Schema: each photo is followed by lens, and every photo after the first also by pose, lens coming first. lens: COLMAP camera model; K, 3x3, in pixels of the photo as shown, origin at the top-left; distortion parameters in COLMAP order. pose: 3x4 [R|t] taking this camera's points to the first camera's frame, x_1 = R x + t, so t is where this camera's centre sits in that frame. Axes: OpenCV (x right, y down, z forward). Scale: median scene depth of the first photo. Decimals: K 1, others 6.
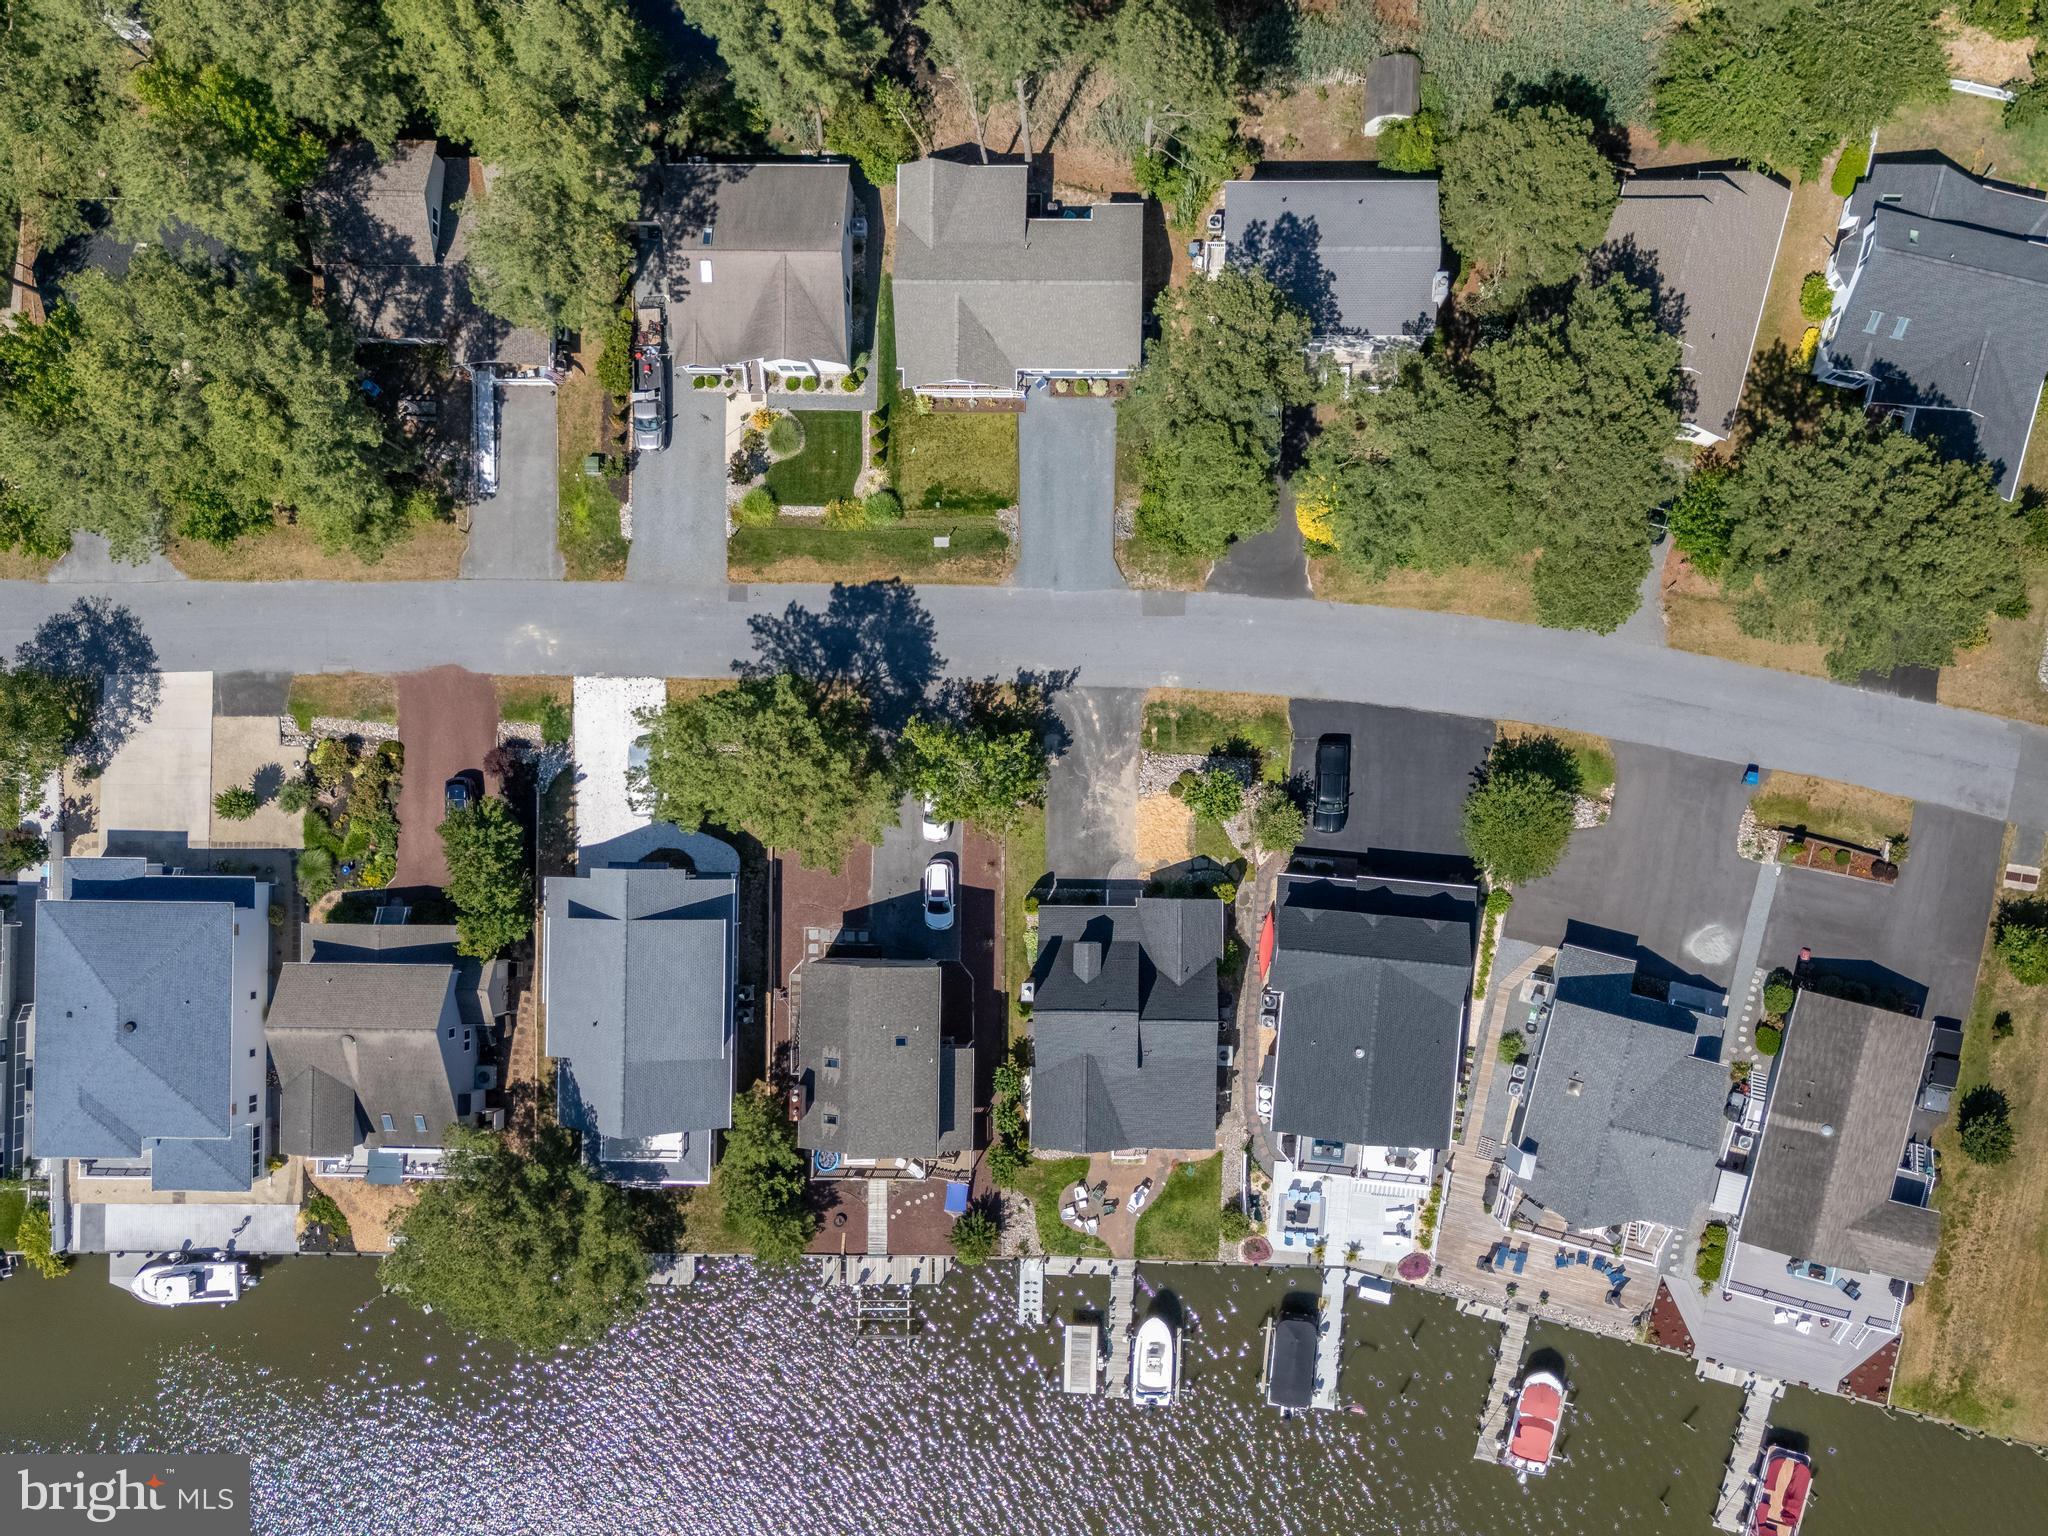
lens RADIAL K [[1609.4, 0, 1006.1], [0, 1609.4, 765.4], [0, 0, 1]] dist [0.050040, -0.040856]
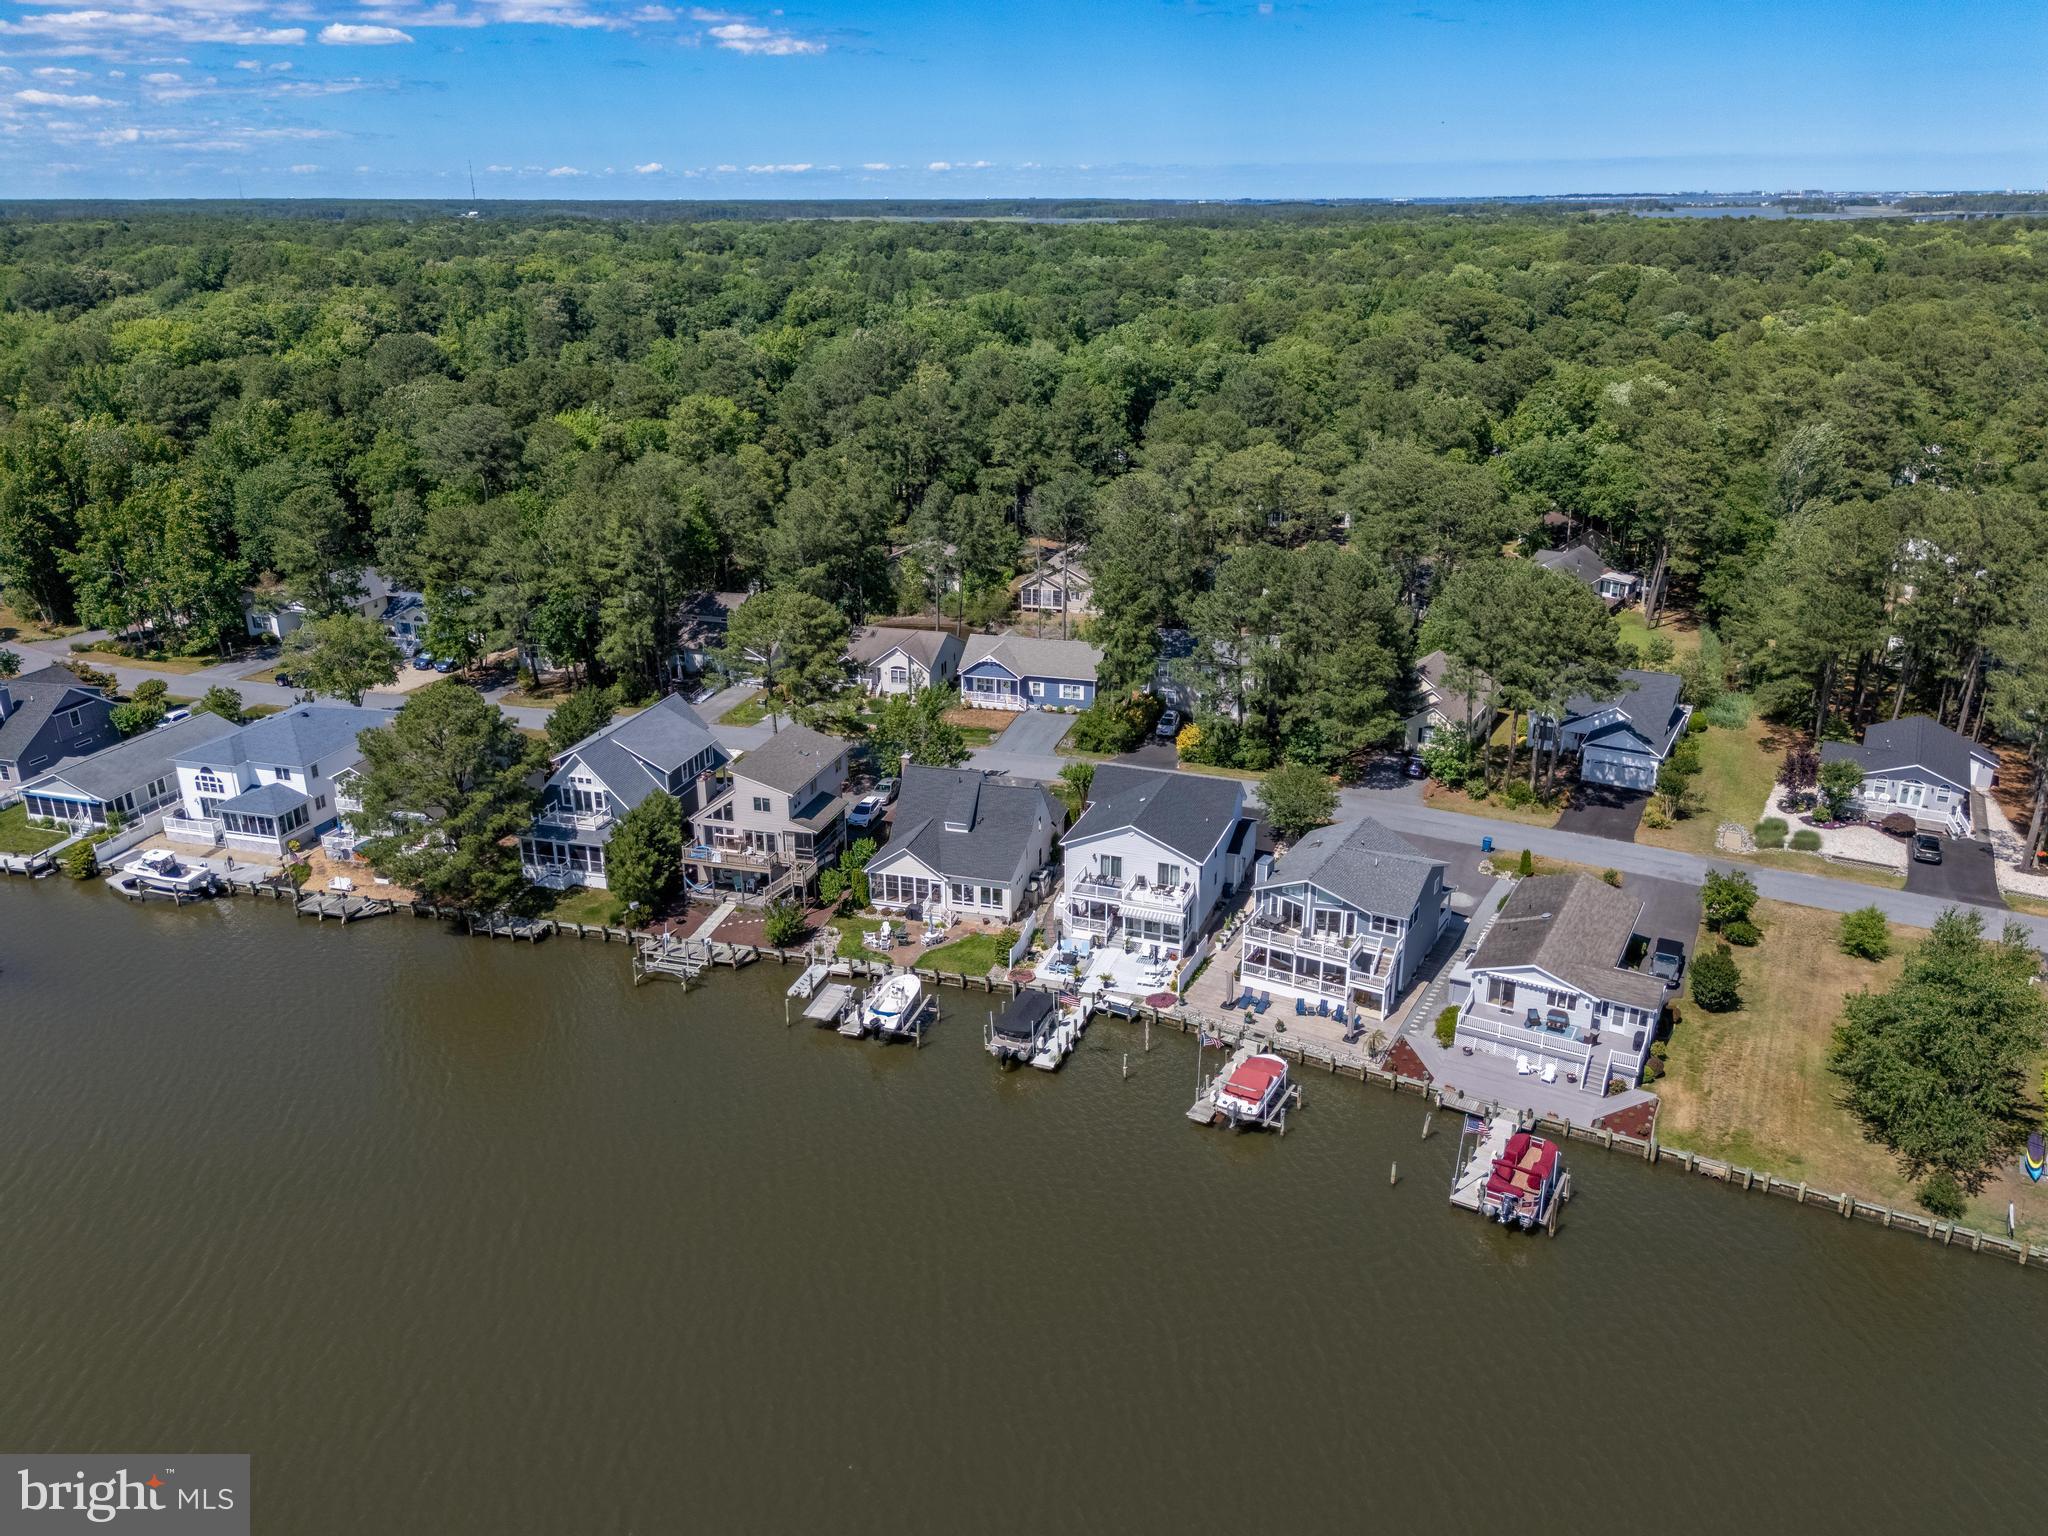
lens RADIAL K [[1552.7, 0, 1037.9], [0, 1552.7, 713.4], [0, 0, 1]] dist [0.040204, -0.006865]
pose [[0.965150, 0.099724, -0.241951, 0.400046], [-0.260814, 0.290677, -0.920588, 1.203459], [-0.021475, 0.951610, 0.306556, 0.519893]]
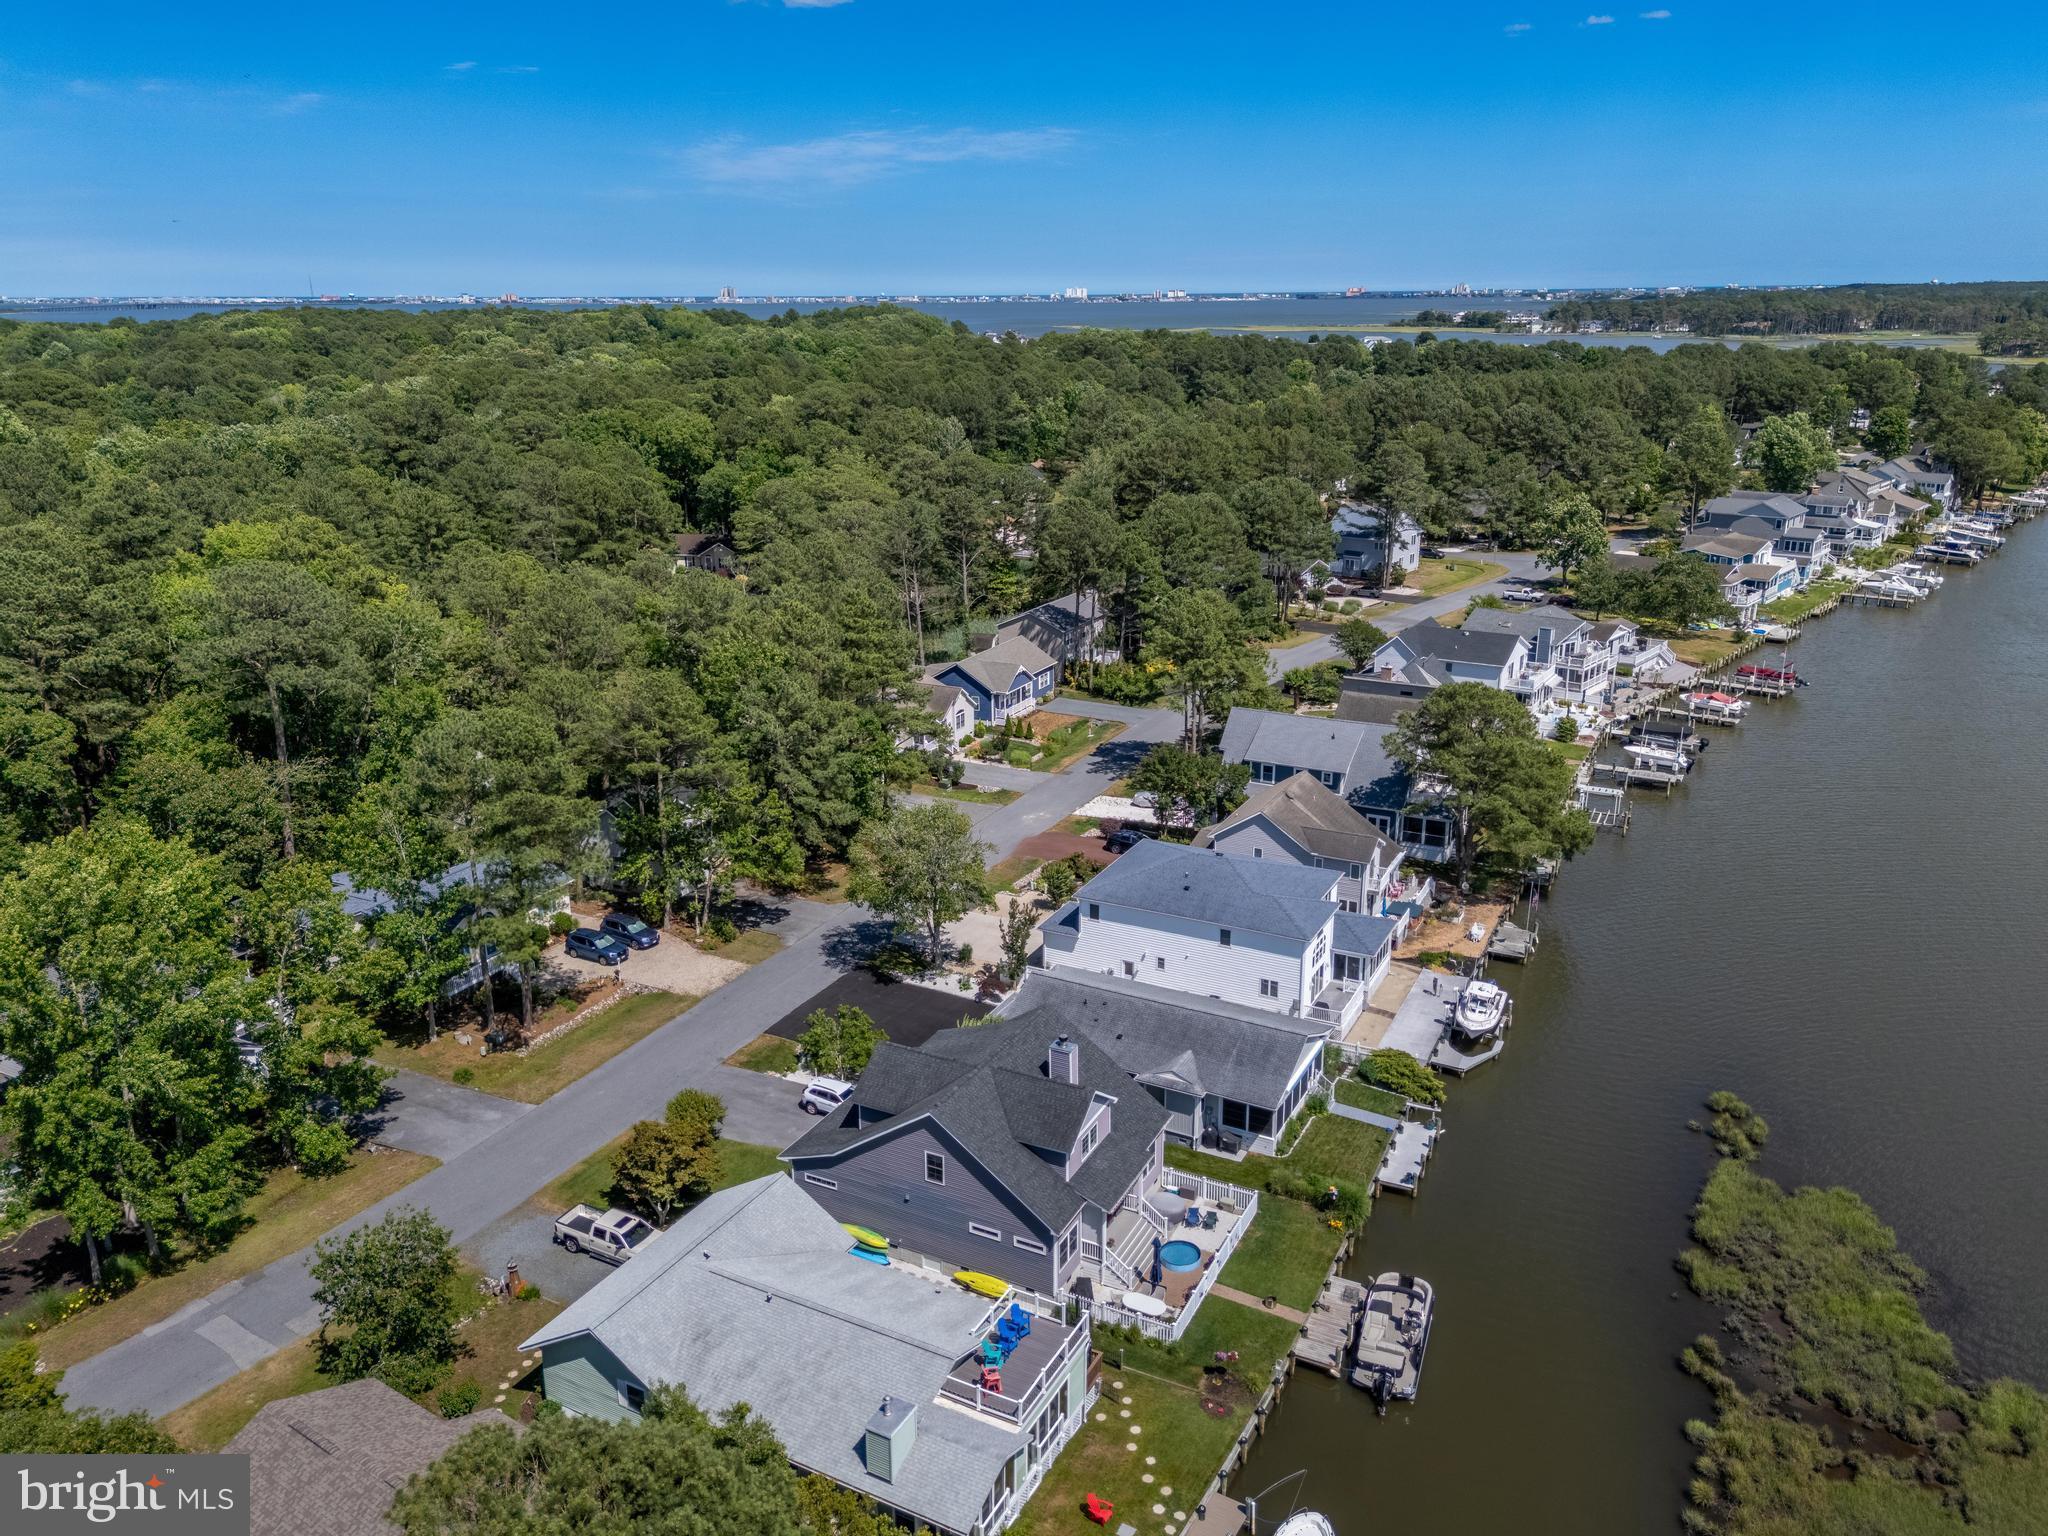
lens RADIAL K [[1526.0, 0, 1024.0], [0, 1526.0, 768.0], [0, 0, 1]] dist [0.055636, -0.035843]
pose [[0.444046, -0.247576, 0.861121, -1.383628], [0.895951, 0.112258, -0.429732, 0.456422], [0.009723, 0.962343, 0.271664, 0.620753]]
